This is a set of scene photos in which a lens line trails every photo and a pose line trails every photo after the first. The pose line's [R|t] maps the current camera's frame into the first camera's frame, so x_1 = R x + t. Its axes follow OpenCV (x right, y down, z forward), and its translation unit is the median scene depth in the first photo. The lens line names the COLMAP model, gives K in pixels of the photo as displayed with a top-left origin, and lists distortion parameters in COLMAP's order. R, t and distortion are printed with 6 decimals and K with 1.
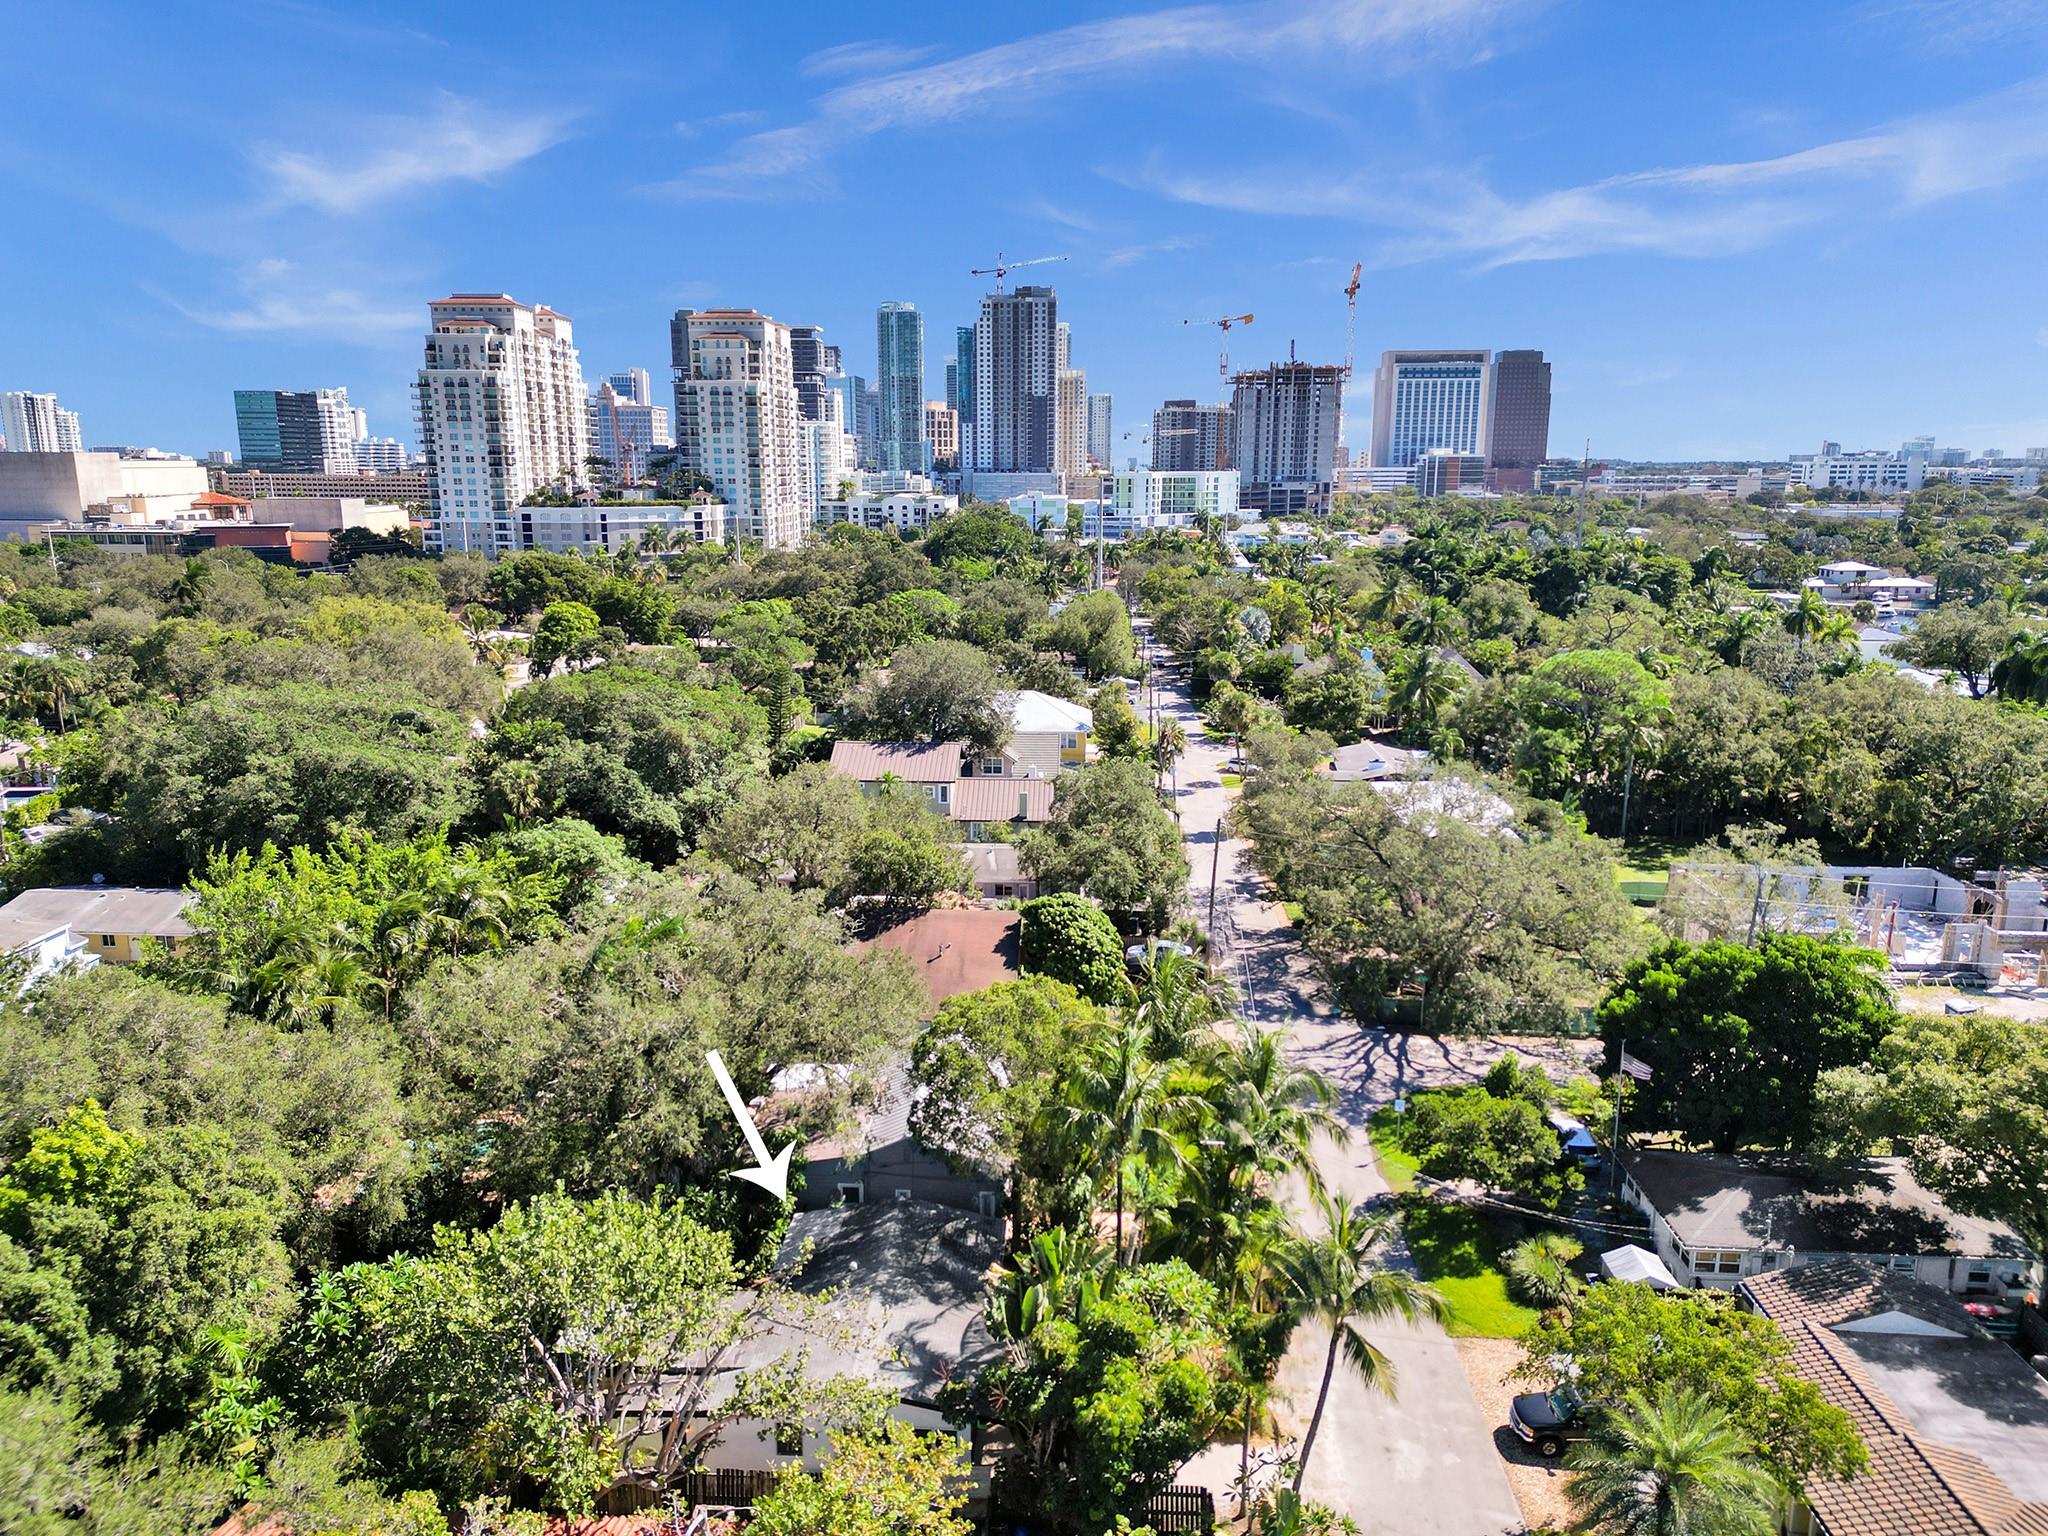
lens RADIAL K [[1428.9, 0, 1019.9], [0, 1428.9, 766.2], [0, 0, 1]] dist [0.071444, -0.064672]
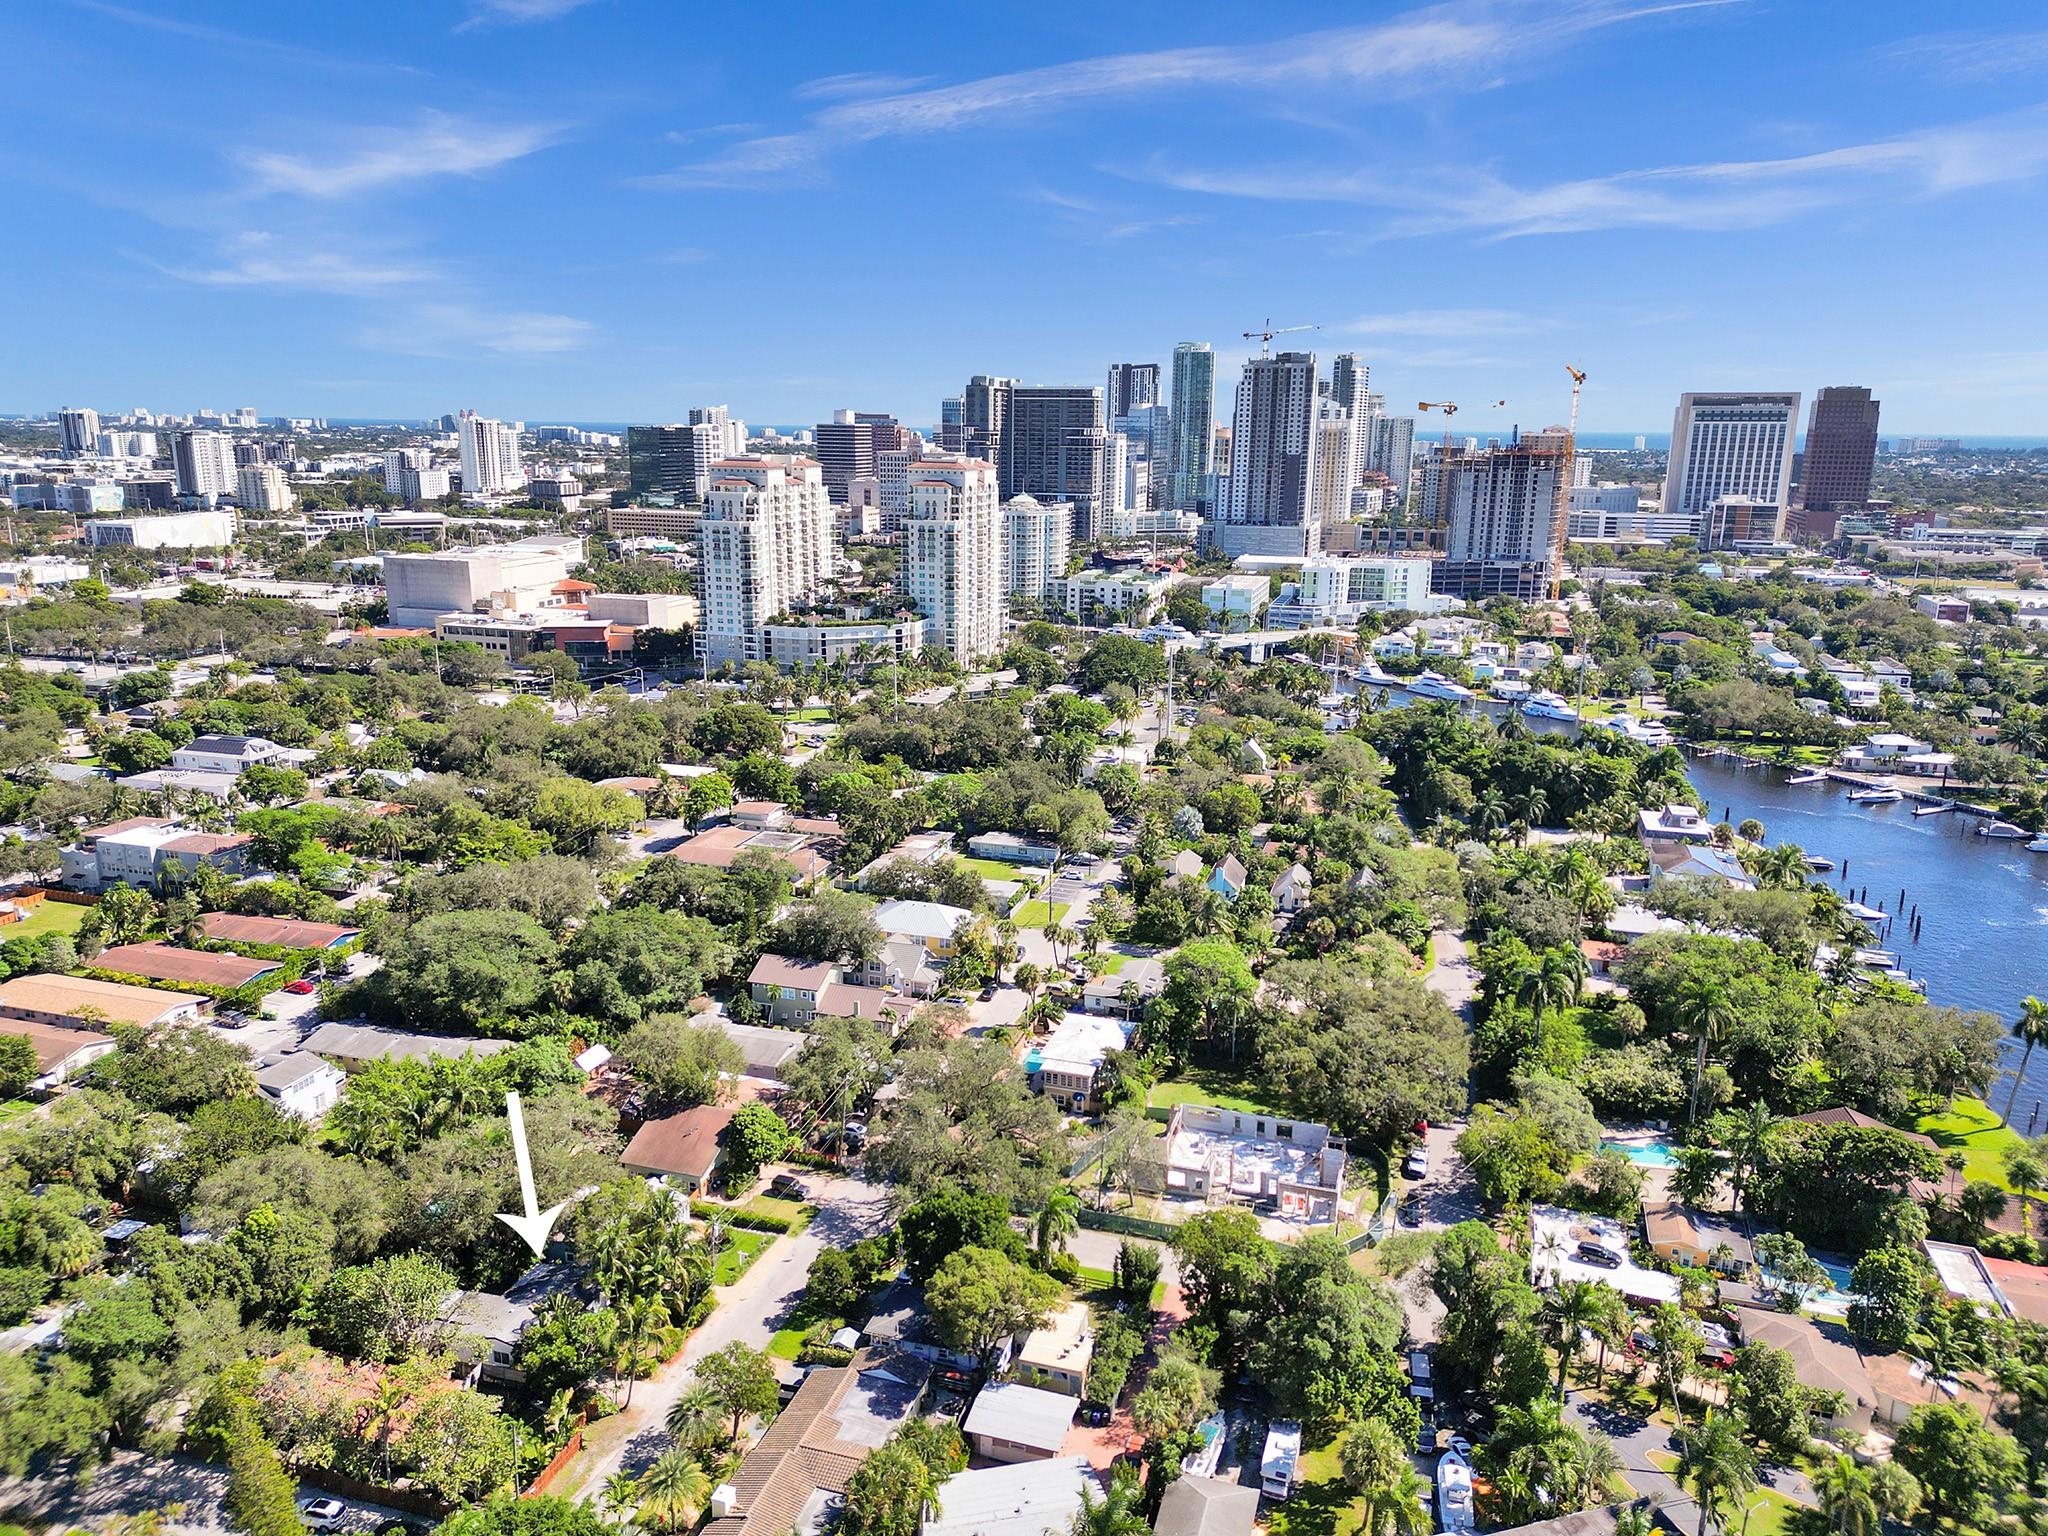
lens RADIAL K [[1428.9, 0, 1025.5], [0, 1428.9, 763.3], [0, 0, 1]] dist [0.071444, -0.064672]
pose [[0.969353, 0.065891, -0.236670, 0.203163], [-0.060354, 0.997709, 0.030573, -0.114535], [0.238143, -0.015352, 0.971109, -0.203353]]
